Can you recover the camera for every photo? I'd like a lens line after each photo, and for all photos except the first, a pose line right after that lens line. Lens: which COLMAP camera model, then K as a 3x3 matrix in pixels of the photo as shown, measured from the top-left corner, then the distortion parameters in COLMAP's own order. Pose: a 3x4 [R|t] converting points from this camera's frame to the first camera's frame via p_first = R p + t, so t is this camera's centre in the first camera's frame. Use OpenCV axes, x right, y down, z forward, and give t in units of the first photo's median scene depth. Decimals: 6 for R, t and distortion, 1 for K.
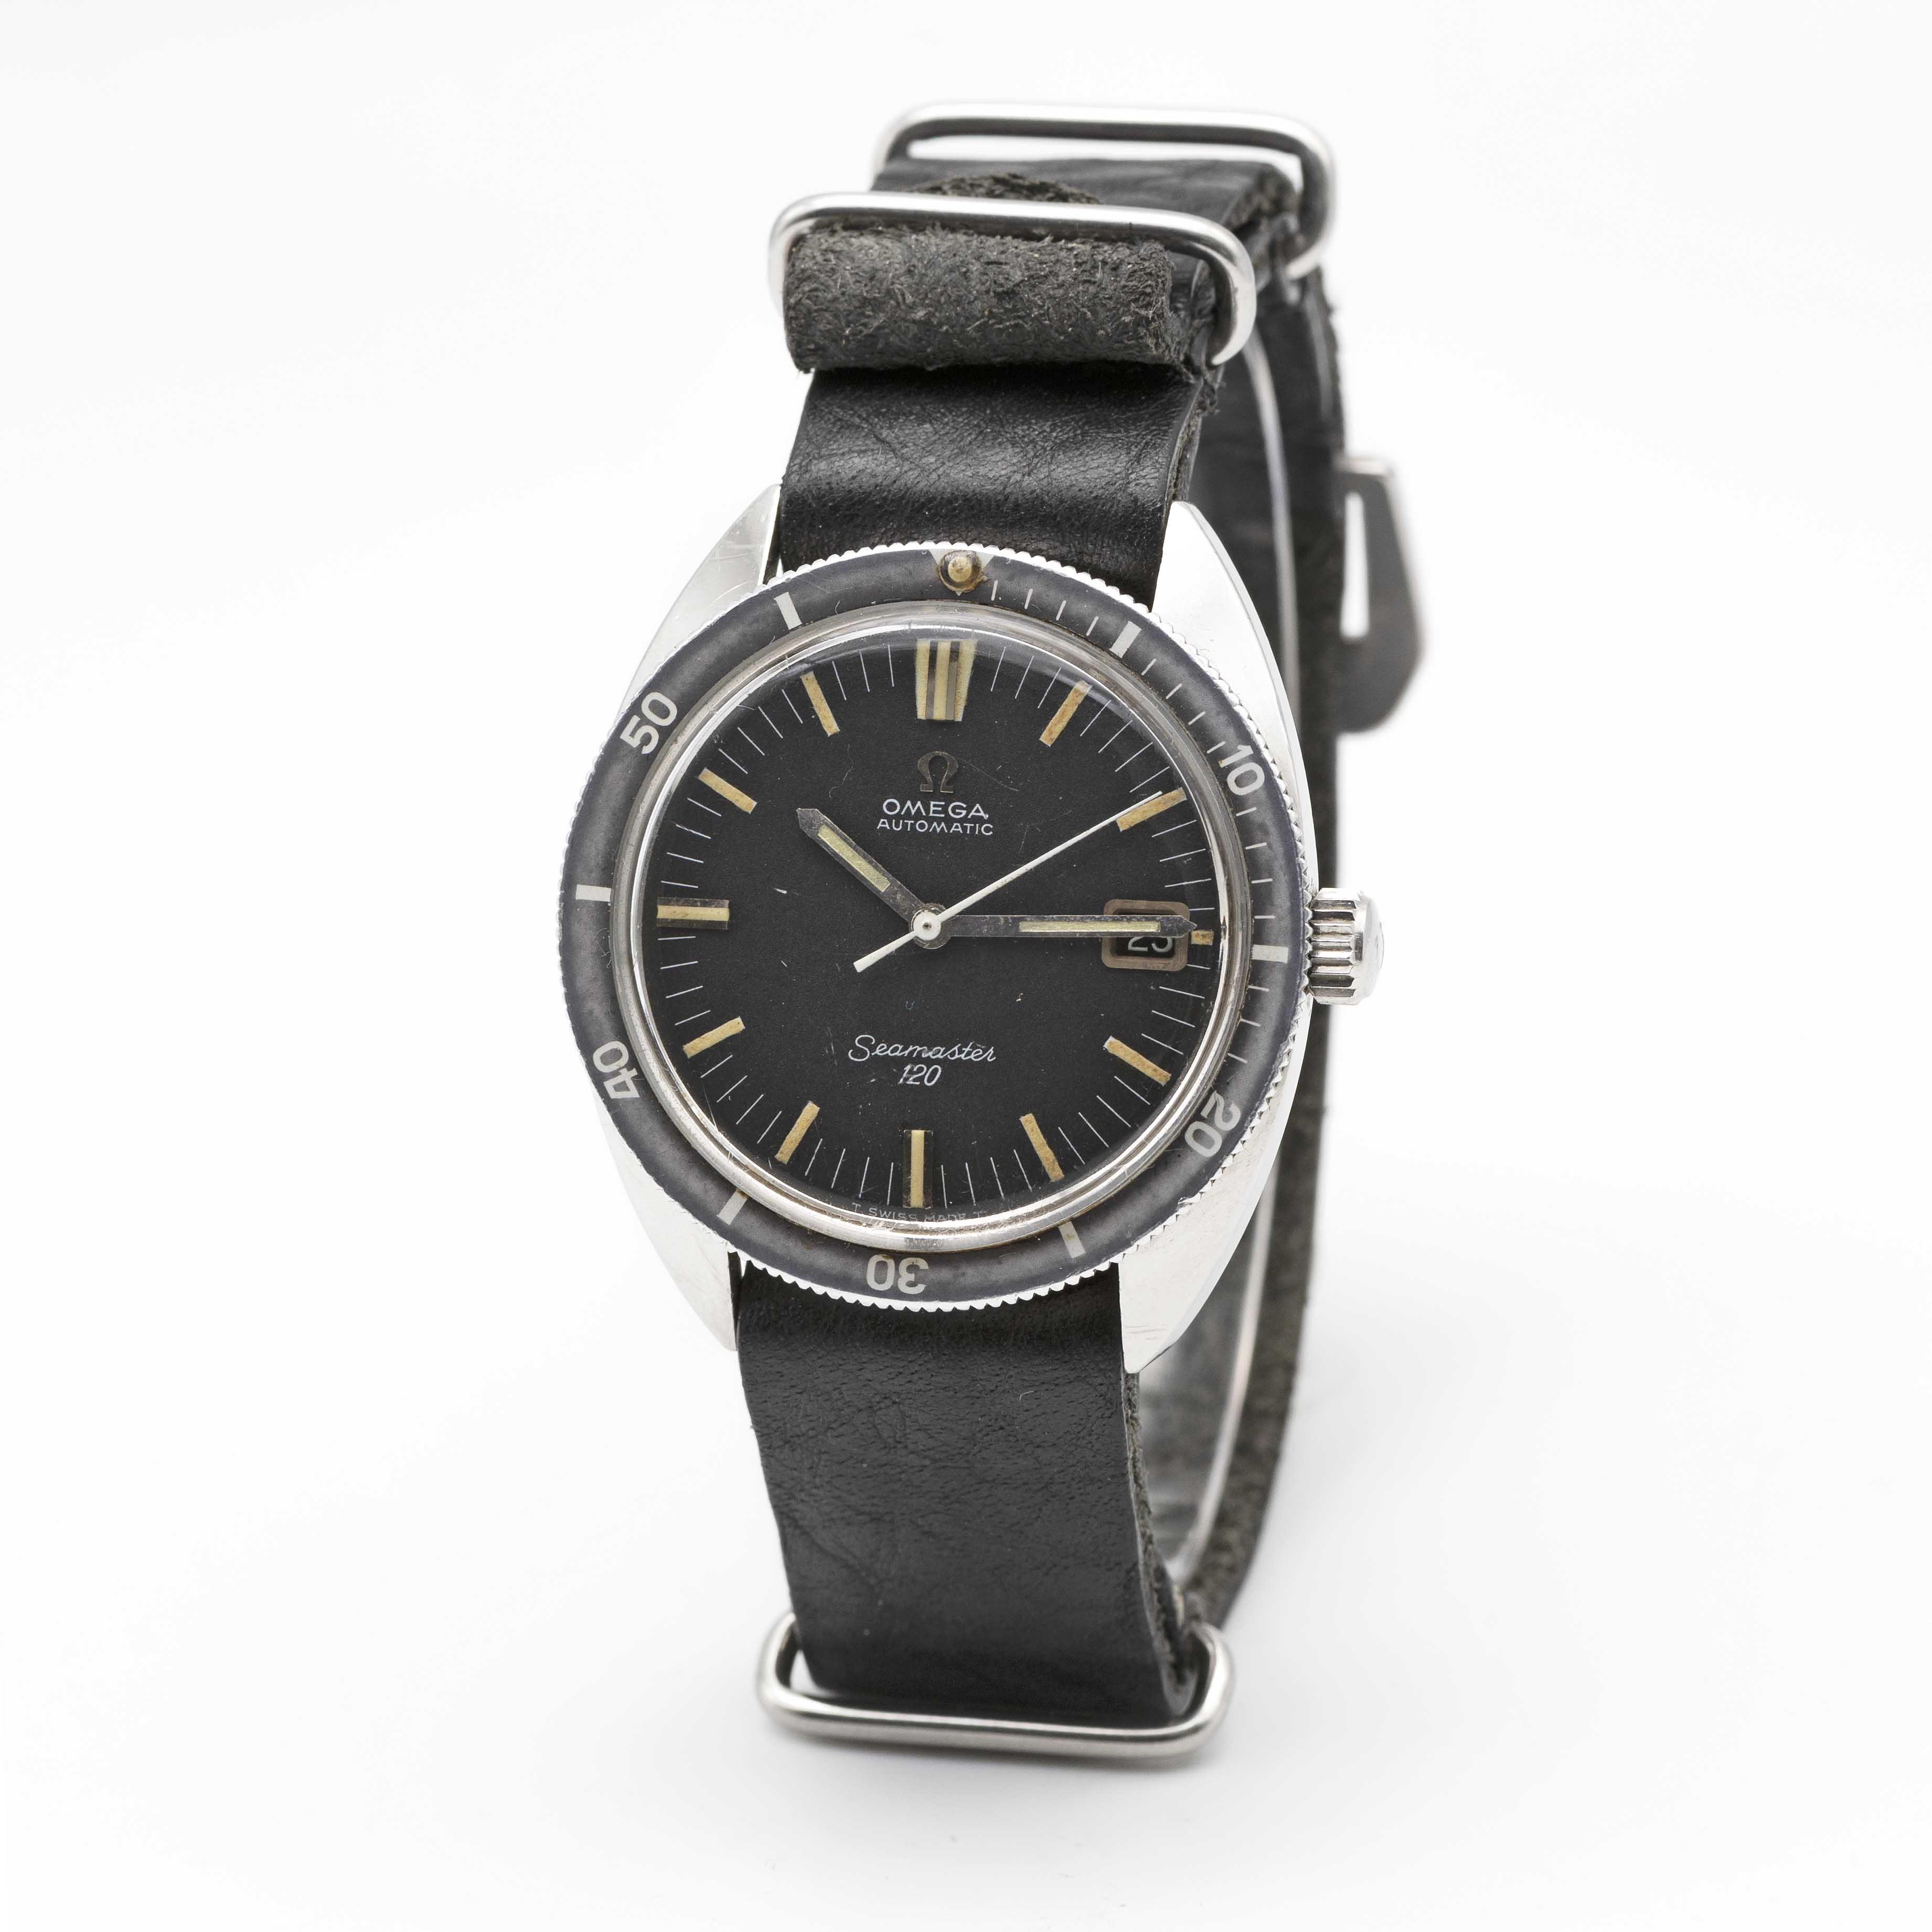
lens RADIAL K [[11980.8, 0, 966.0], [0, 11980.8, 966.0], [0, 0, 1]] dist [0.003703, 32.814521]
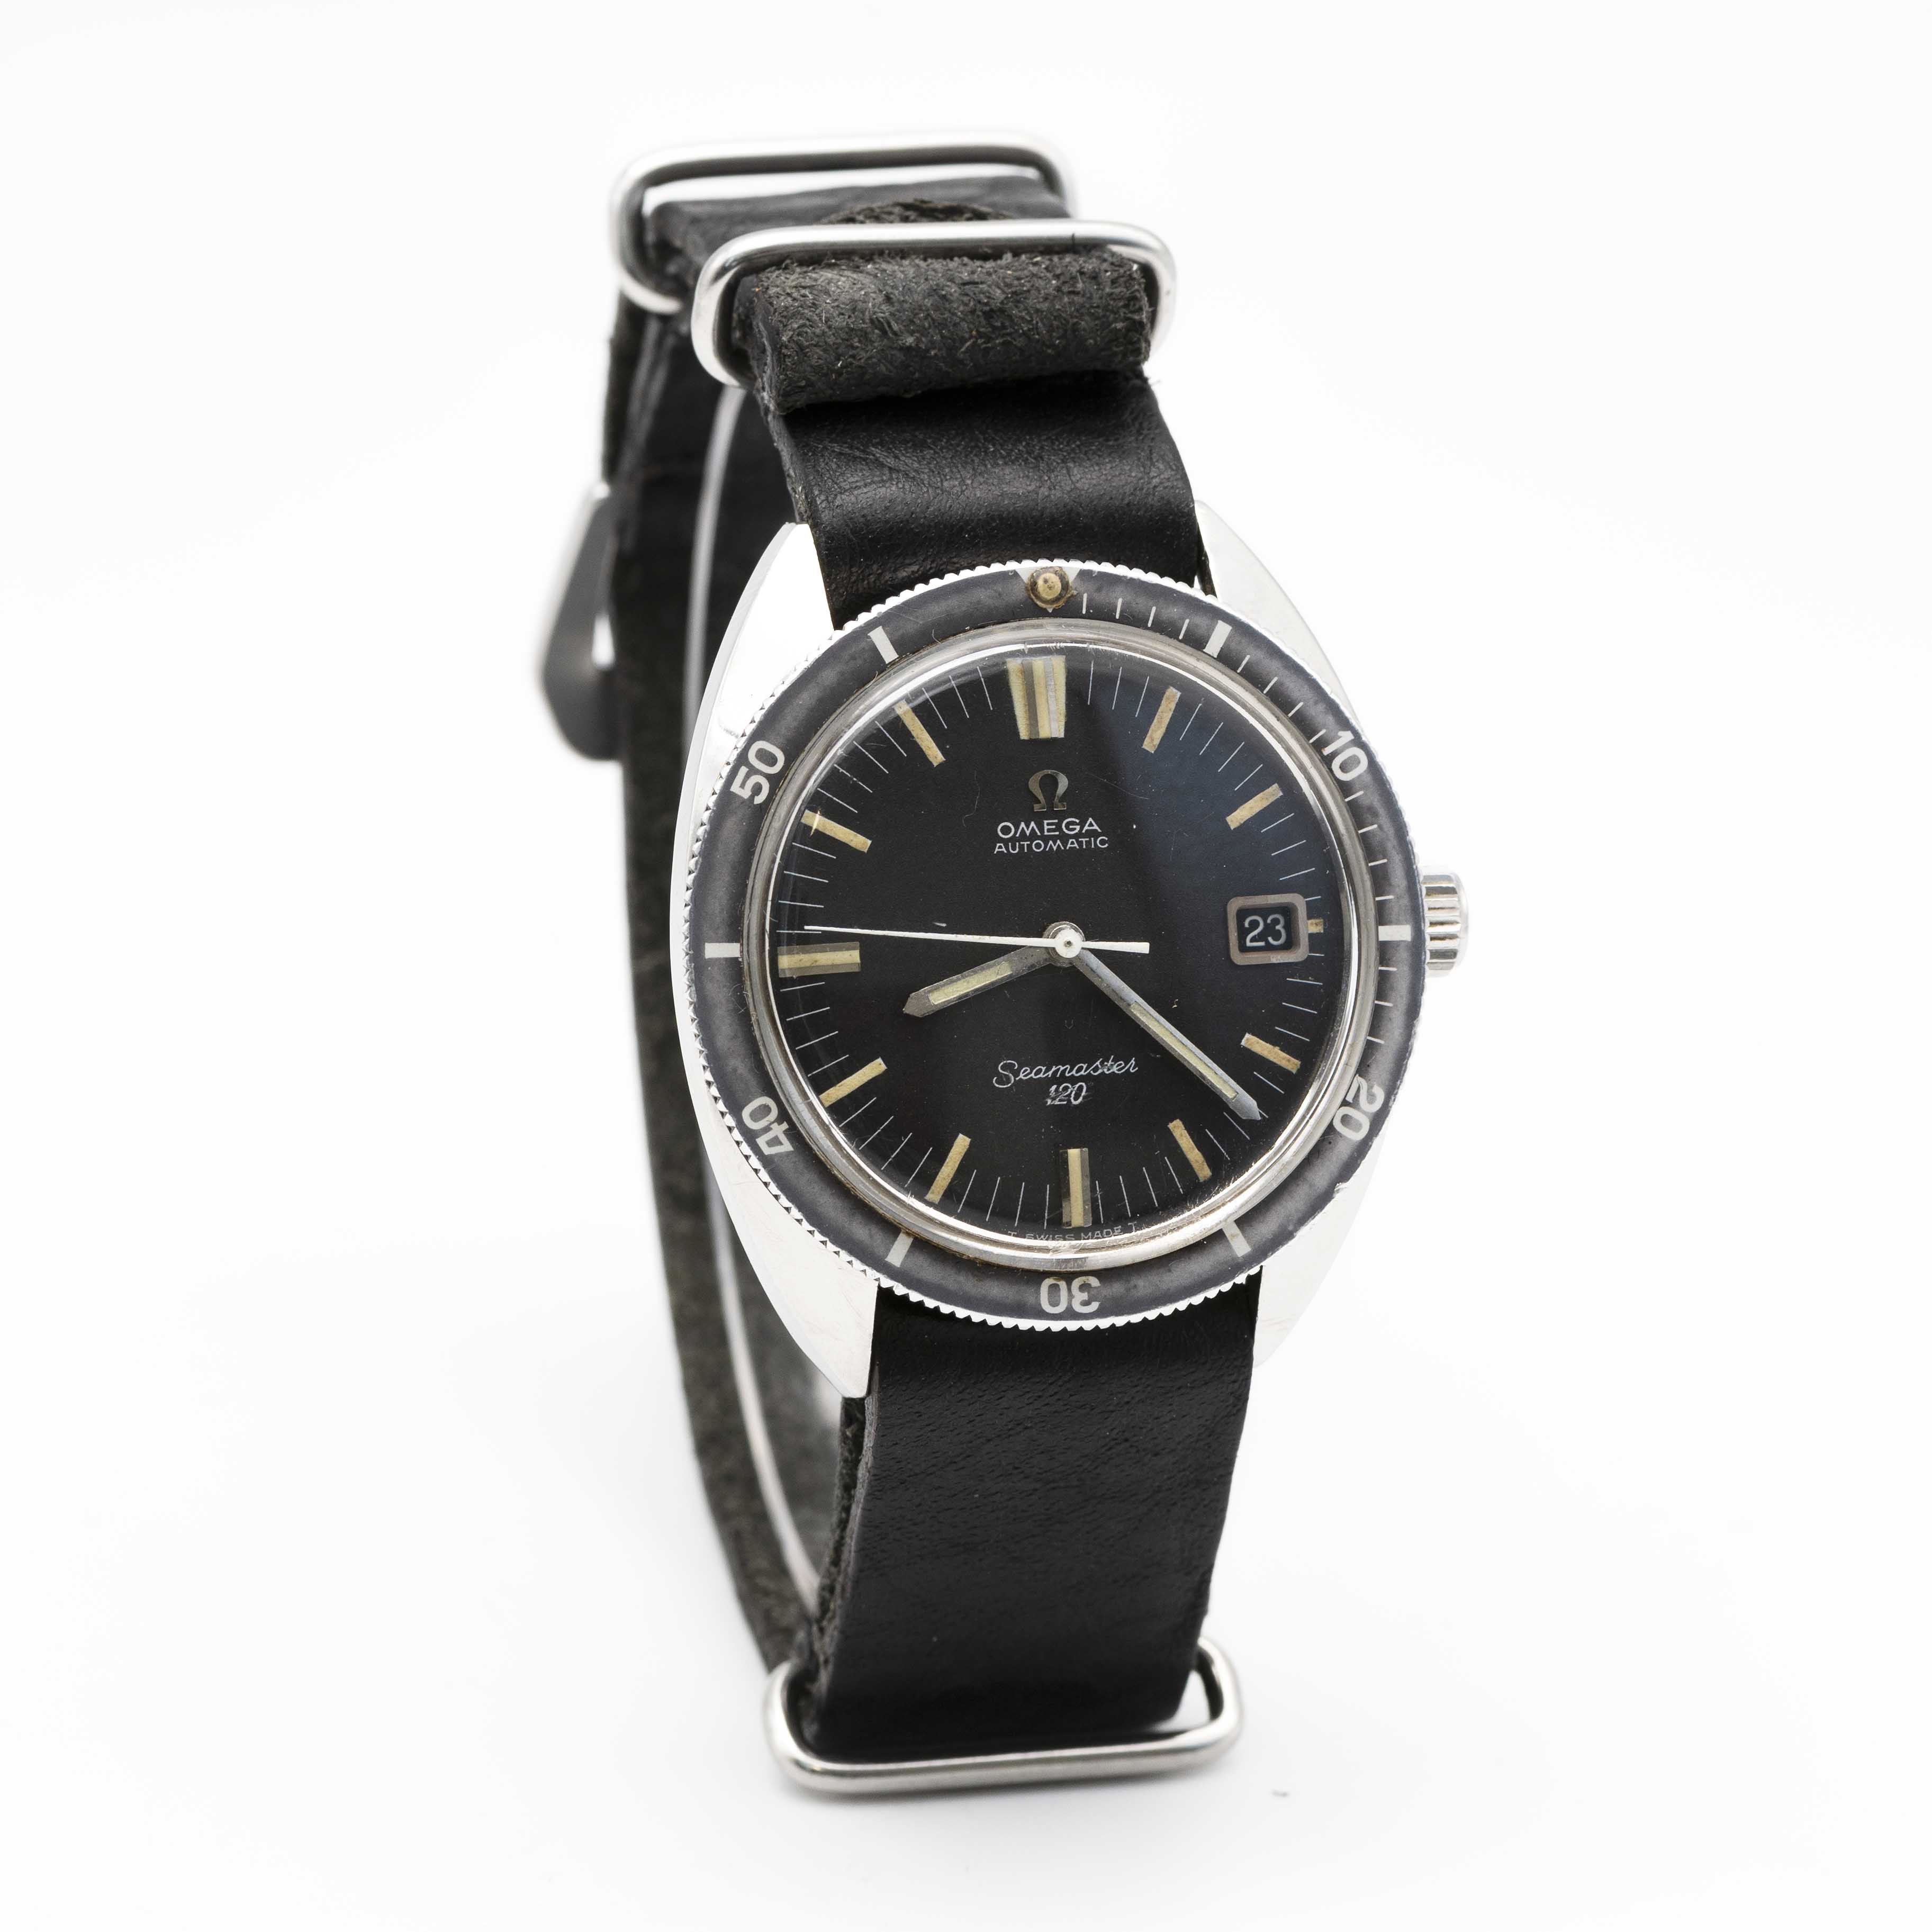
lens RADIAL K [[11980.8, 0, 966.0], [0, 11980.8, 966.0], [0, 0, 1]] dist [0.003703, 32.814521]
pose [[0.894734, -0.107500, 0.433469, -0.441749], [0.113132, 0.993497, 0.012868, -0.015242], [-0.432033, 0.037526, 0.901077, 0.104398]]
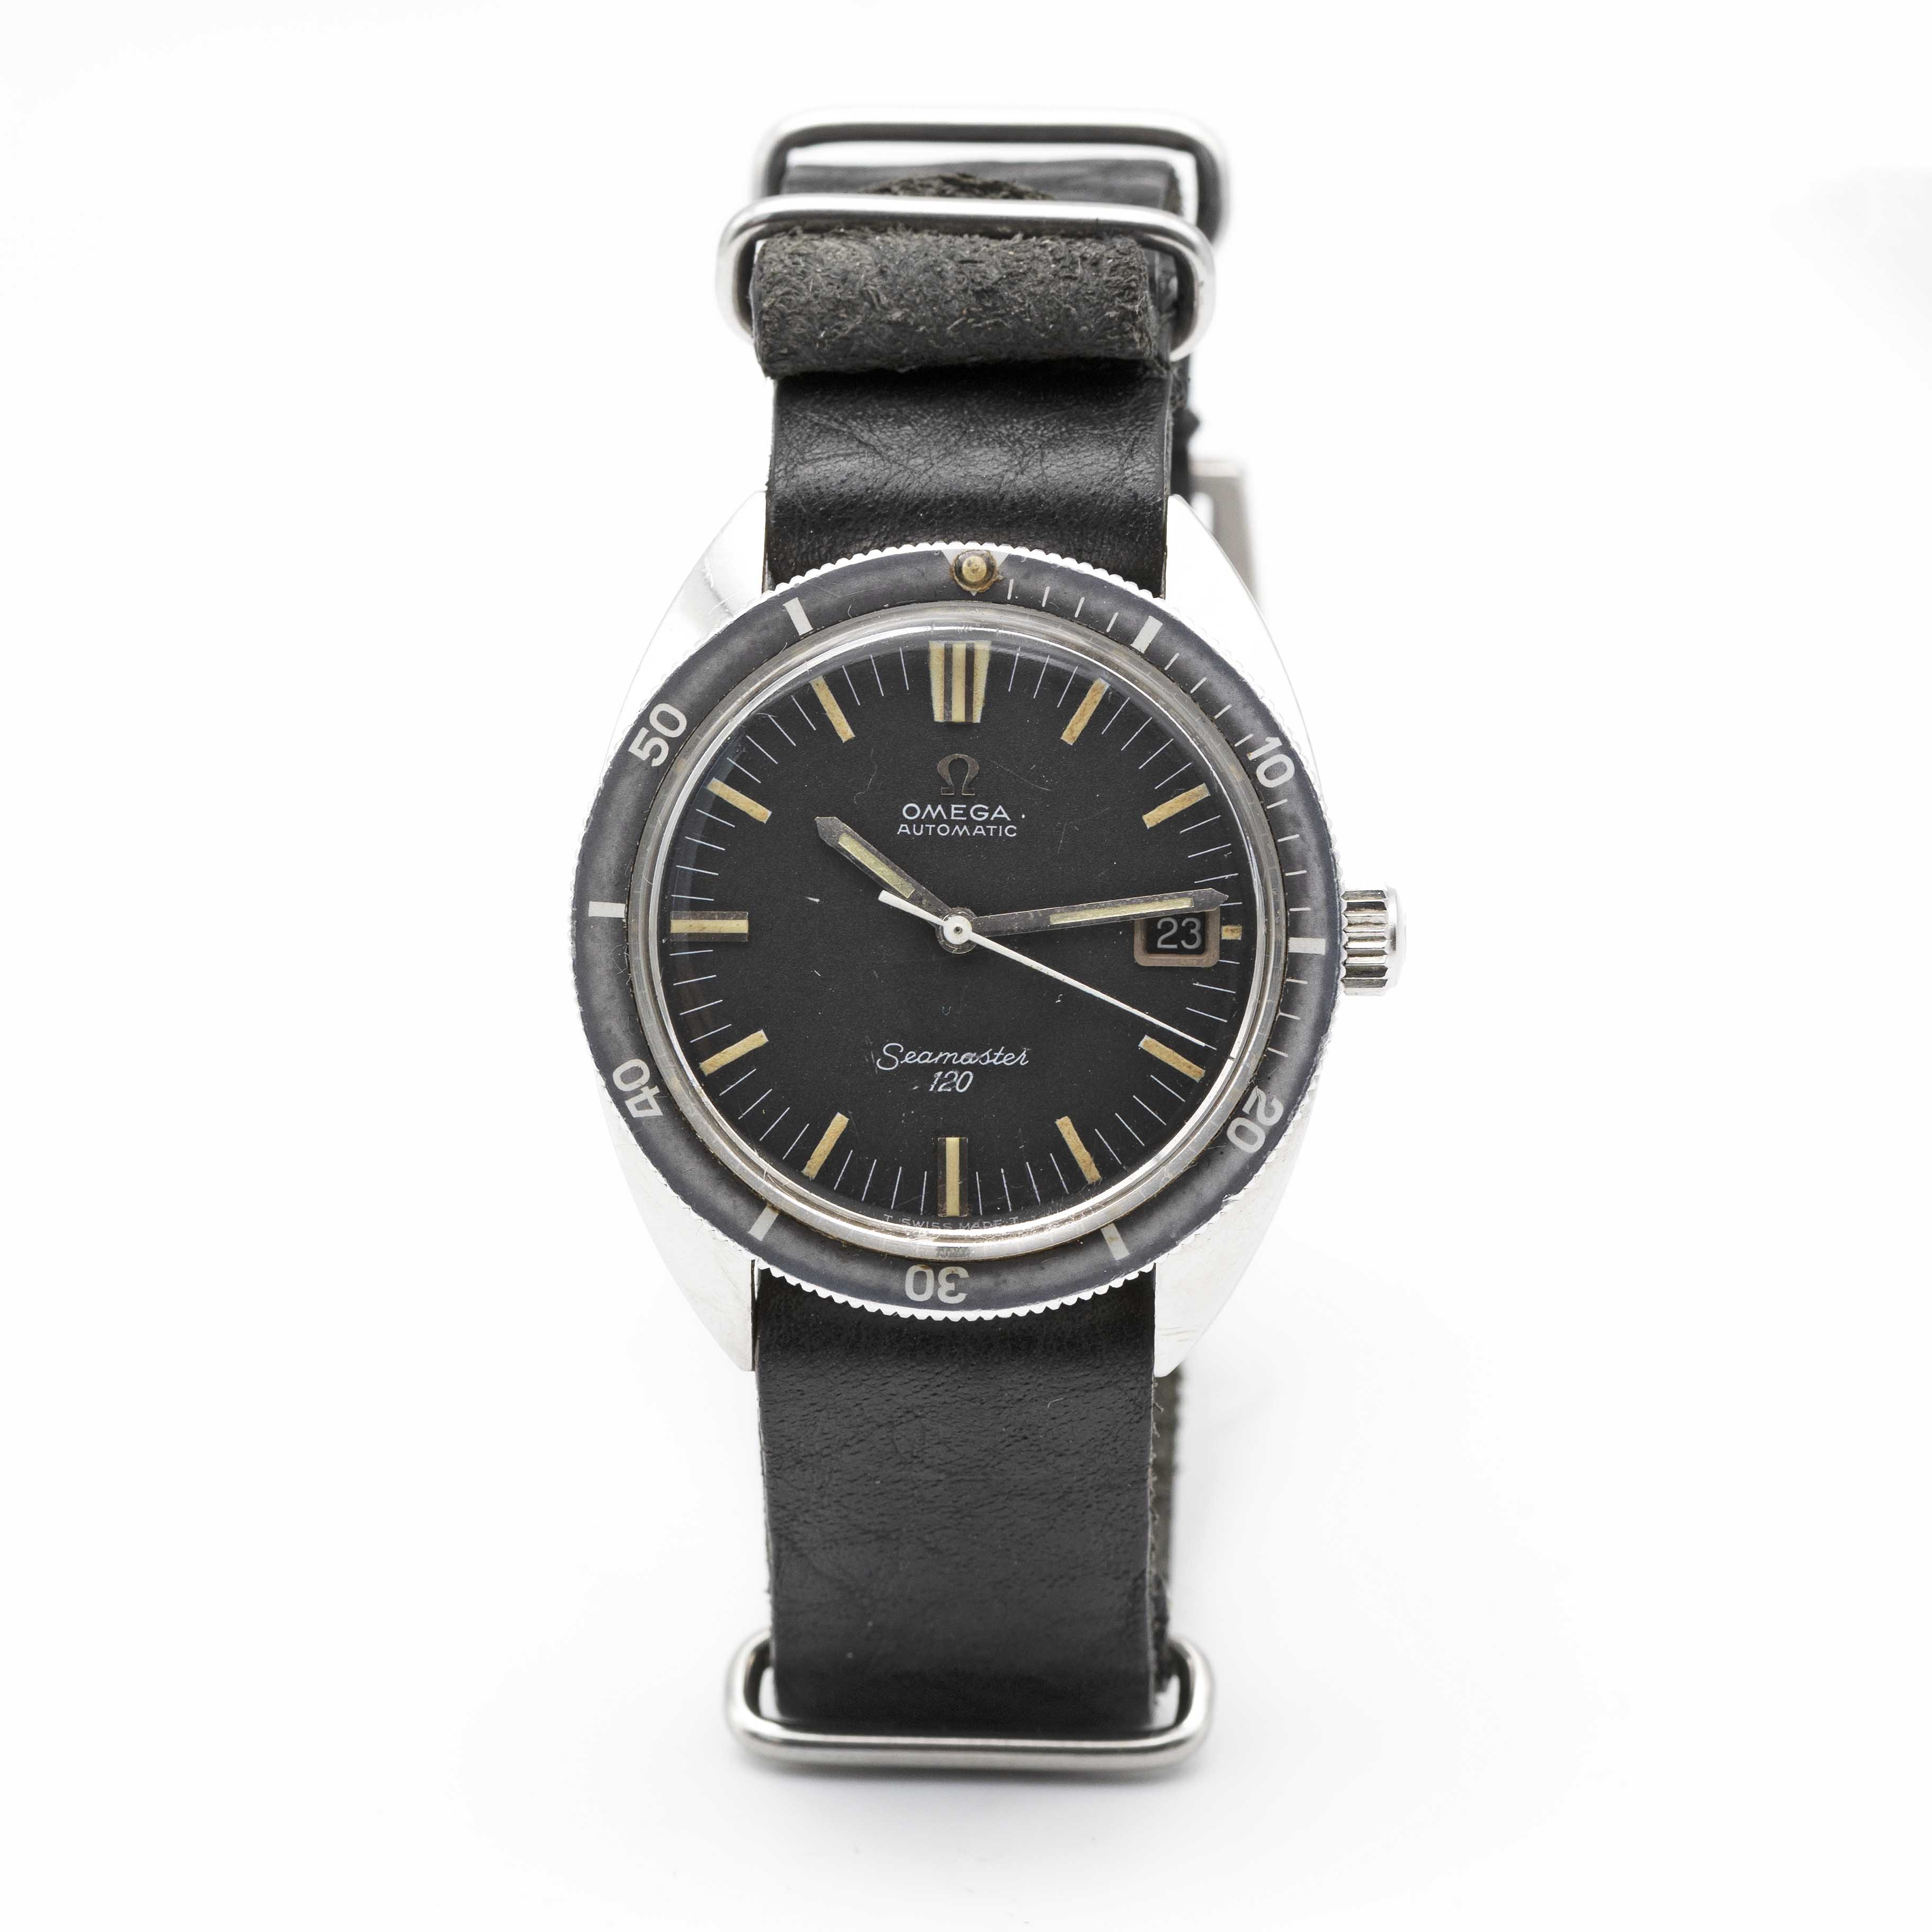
lens RADIAL K [[11980.8, 0, 966.0], [0, 11980.8, 966.0], [0, 0, 1]] dist [0.003703, 32.814521]
pose [[0.985417, -0.033703, 0.166785, -0.166796], [0.036086, 0.999285, -0.011275, 0.010729], [-0.166286, 0.017129, 0.985929, 0.025772]]
